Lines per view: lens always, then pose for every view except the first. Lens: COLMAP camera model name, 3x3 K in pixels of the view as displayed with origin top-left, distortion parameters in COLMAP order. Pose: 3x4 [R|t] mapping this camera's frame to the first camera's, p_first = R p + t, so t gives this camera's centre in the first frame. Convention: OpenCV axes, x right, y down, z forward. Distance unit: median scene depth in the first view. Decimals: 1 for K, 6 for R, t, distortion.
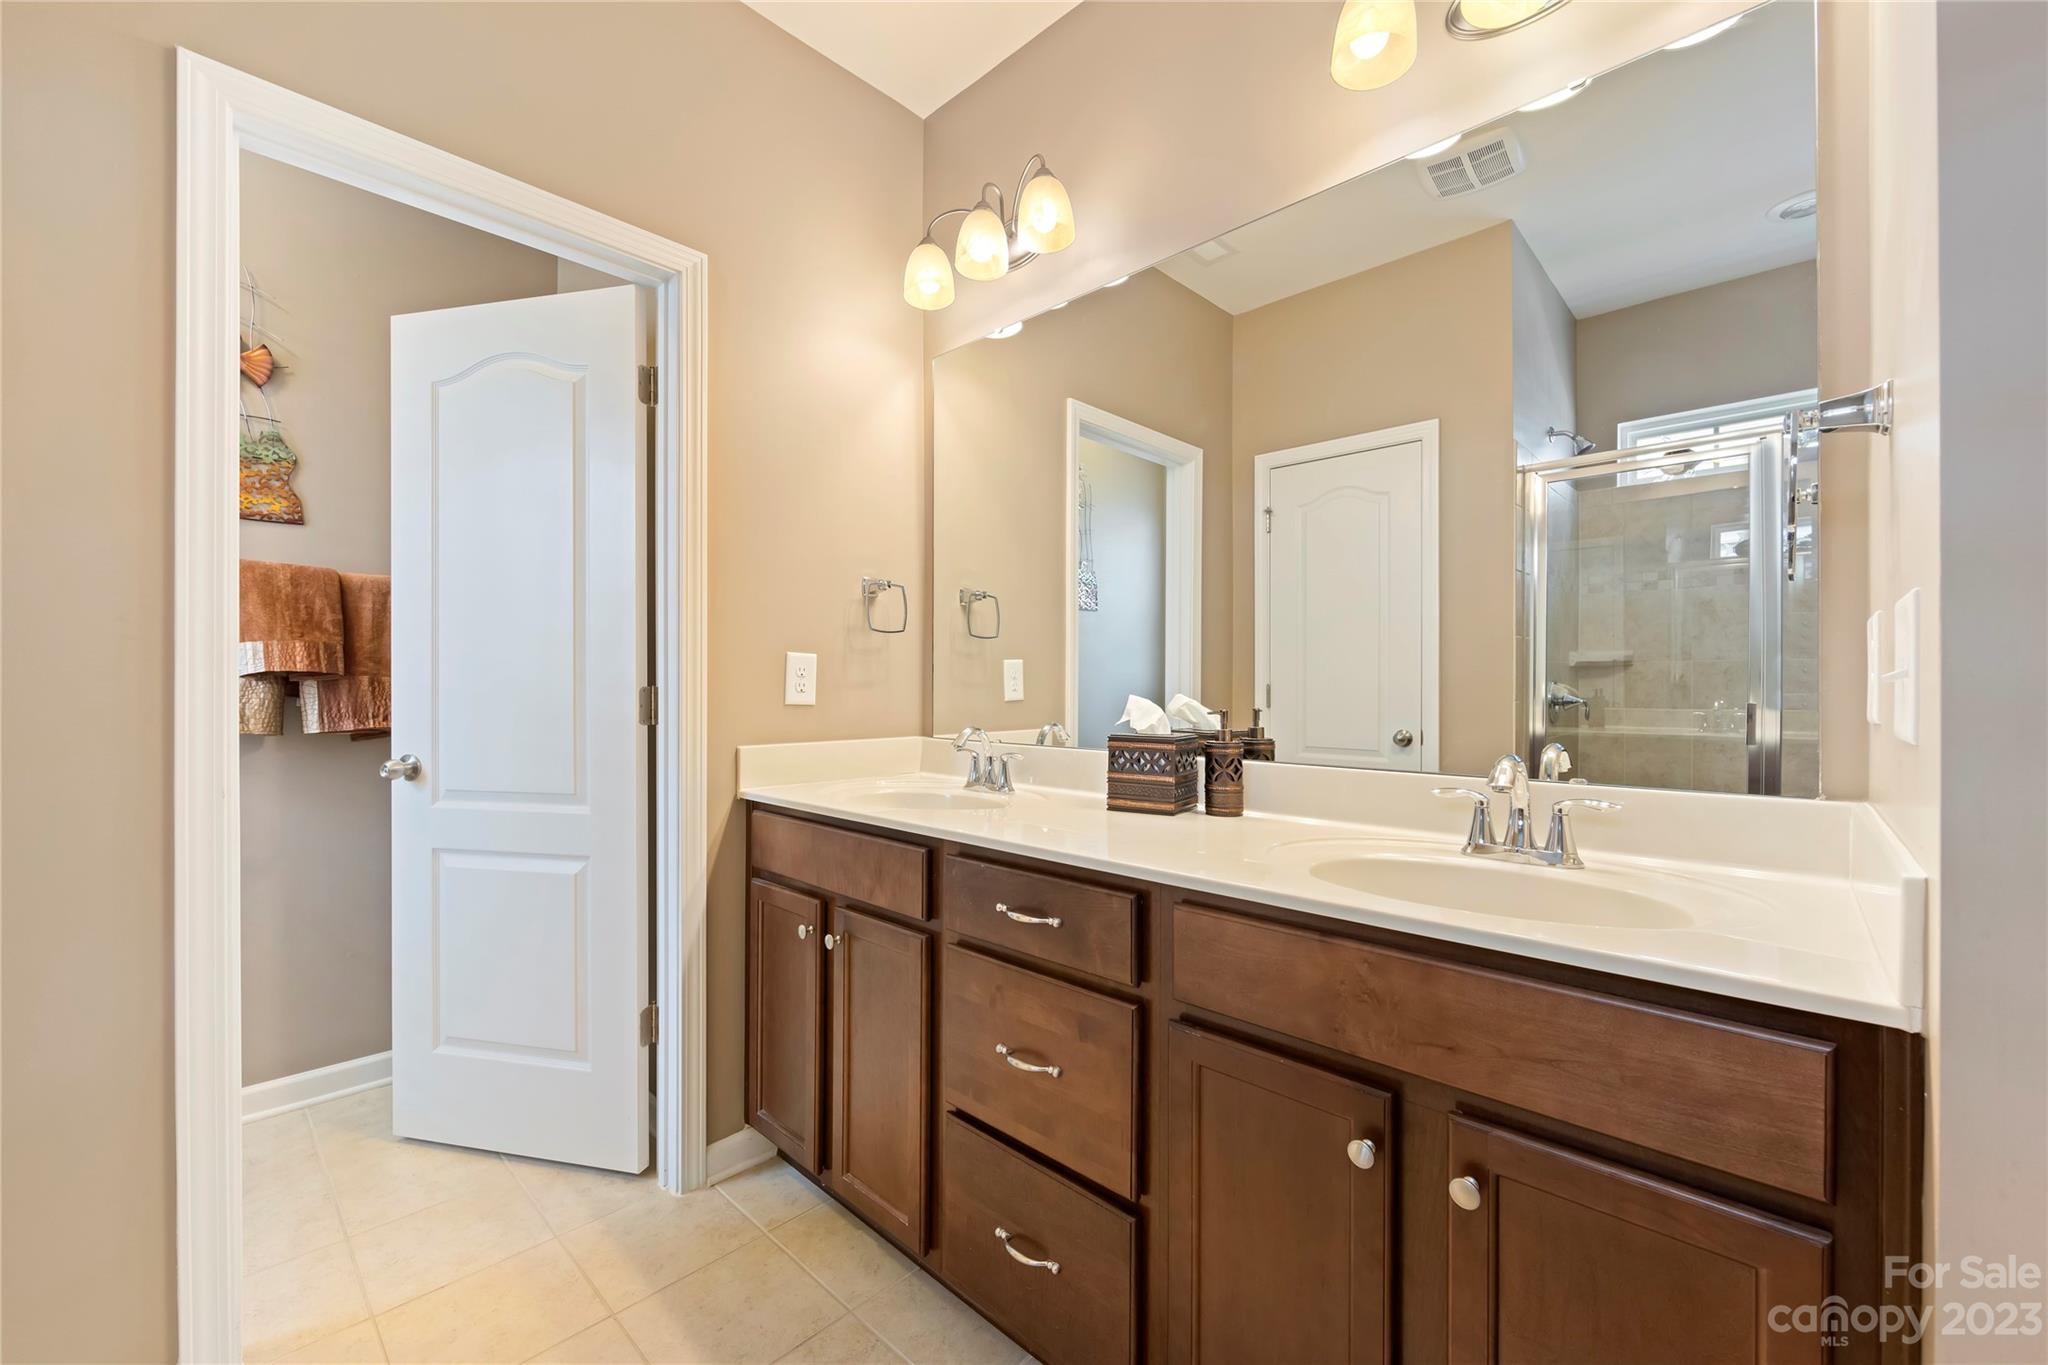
lens RADIAL K [[820.3, 0, 1024.0], [0, 820.3, 686.9], [0, 0, 1]] dist [-0.007313, 0.000469]
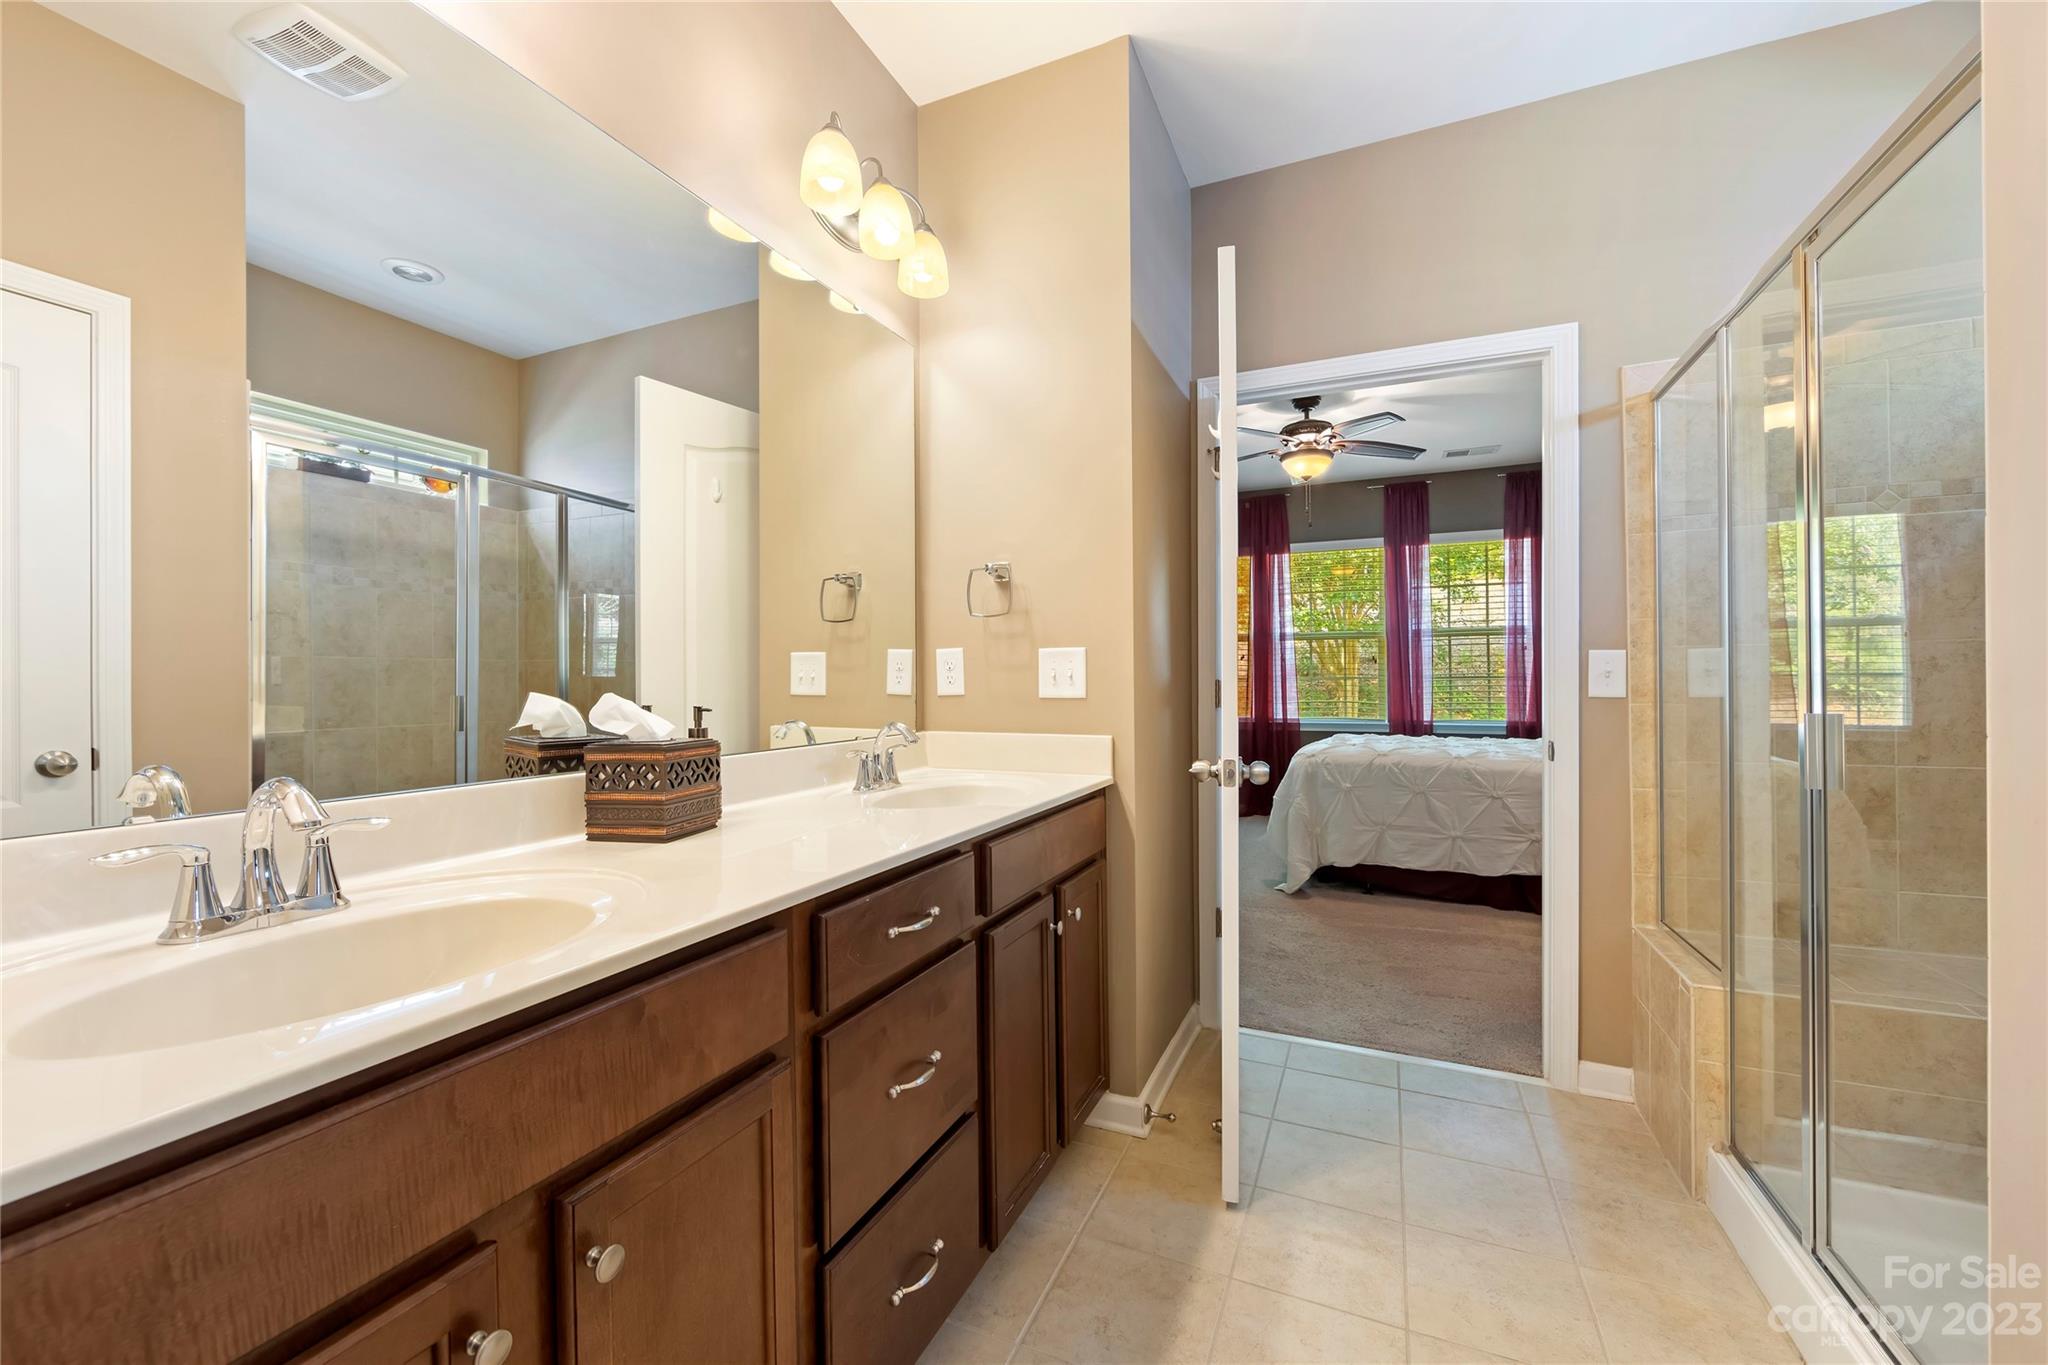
lens RADIAL K [[820.3, 0, 1023.1], [0, 820.3, 677.9], [0, 0, 1]] dist [-0.007313, 0.000469]
pose [[-0.349785, 0.004634, 0.936819, -0.705650], [0.007141, 0.999972, -0.002280, 0.003393], [-0.936803, 0.005892, -0.349808, 0.933479]]
